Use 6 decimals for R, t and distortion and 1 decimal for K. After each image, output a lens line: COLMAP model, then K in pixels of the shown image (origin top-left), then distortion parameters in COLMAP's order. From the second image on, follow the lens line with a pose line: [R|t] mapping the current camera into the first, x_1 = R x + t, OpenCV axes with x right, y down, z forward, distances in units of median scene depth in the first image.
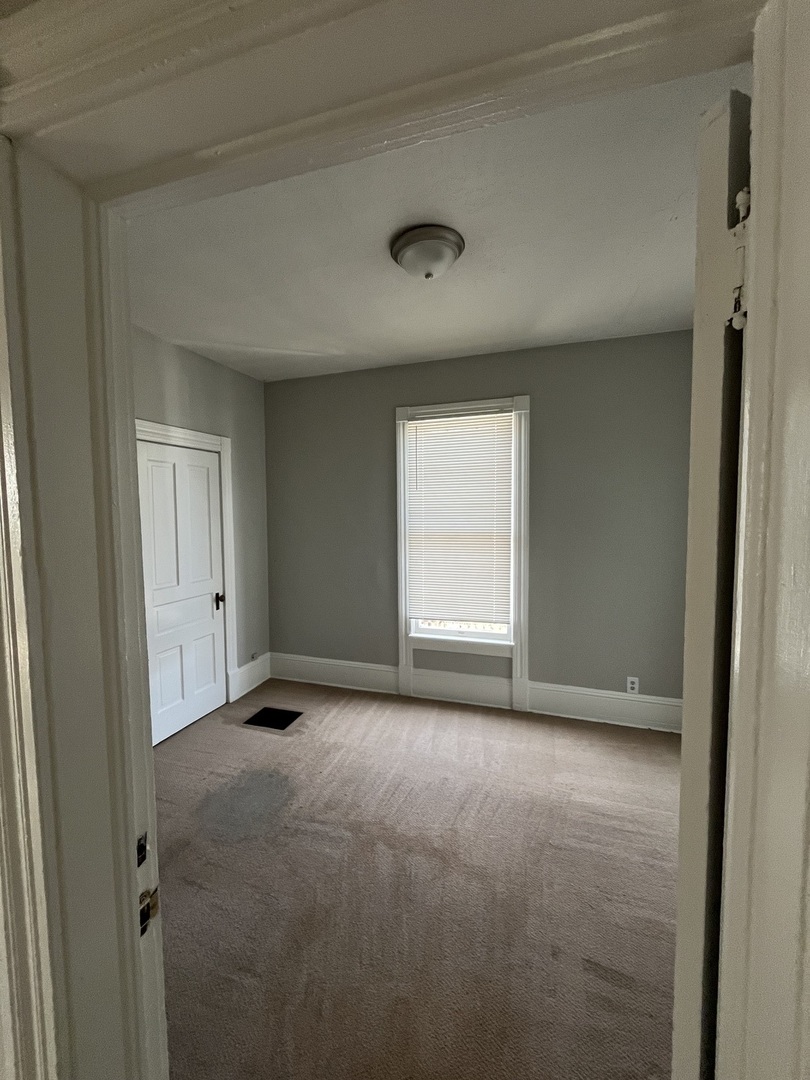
lens RADIAL K [[435.1, 0, 402.5], [0, 435.1, 539.1], [0, 0, 1]] dist [-0.004257, -0.000241]
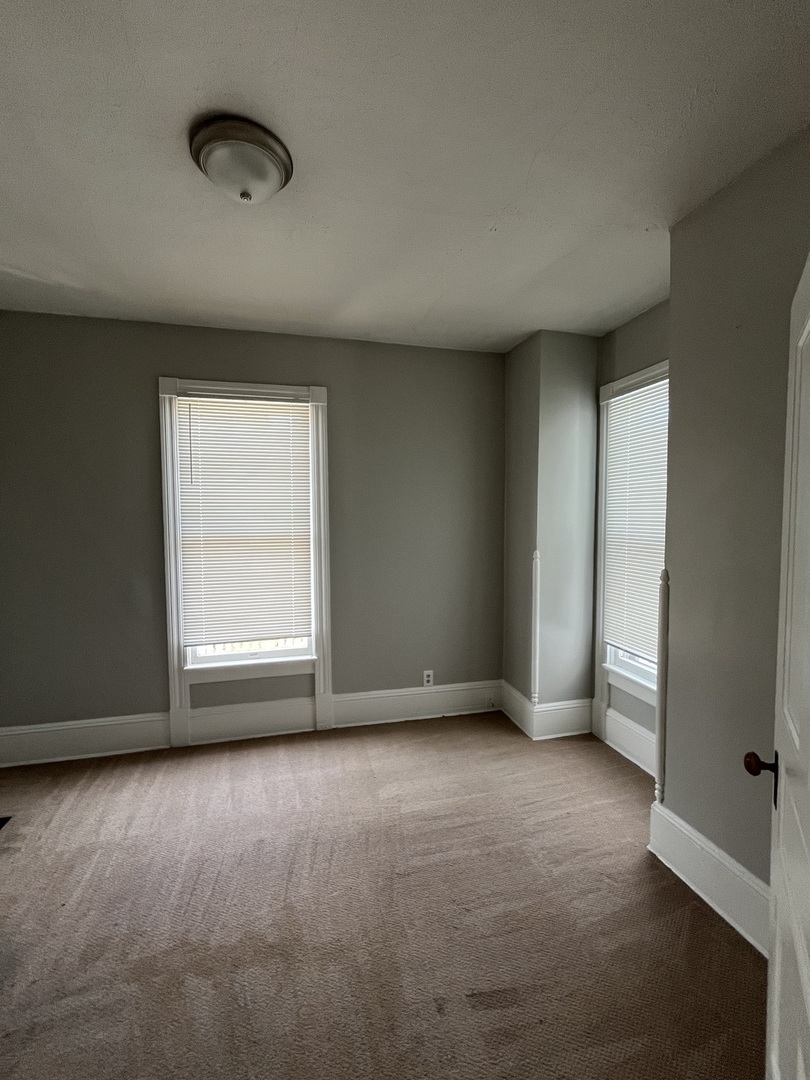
lens RADIAL K [[435.1, 0, 402.5], [0, 435.1, 539.1], [0, 0, 1]] dist [-0.004257, -0.000241]
pose [[0.843798, -0.020568, 0.536267, -0.079693], [0.031898, 0.999421, -0.011859, 0.010961], [-0.535713, 0.027112, 0.843965, 0.139151]]
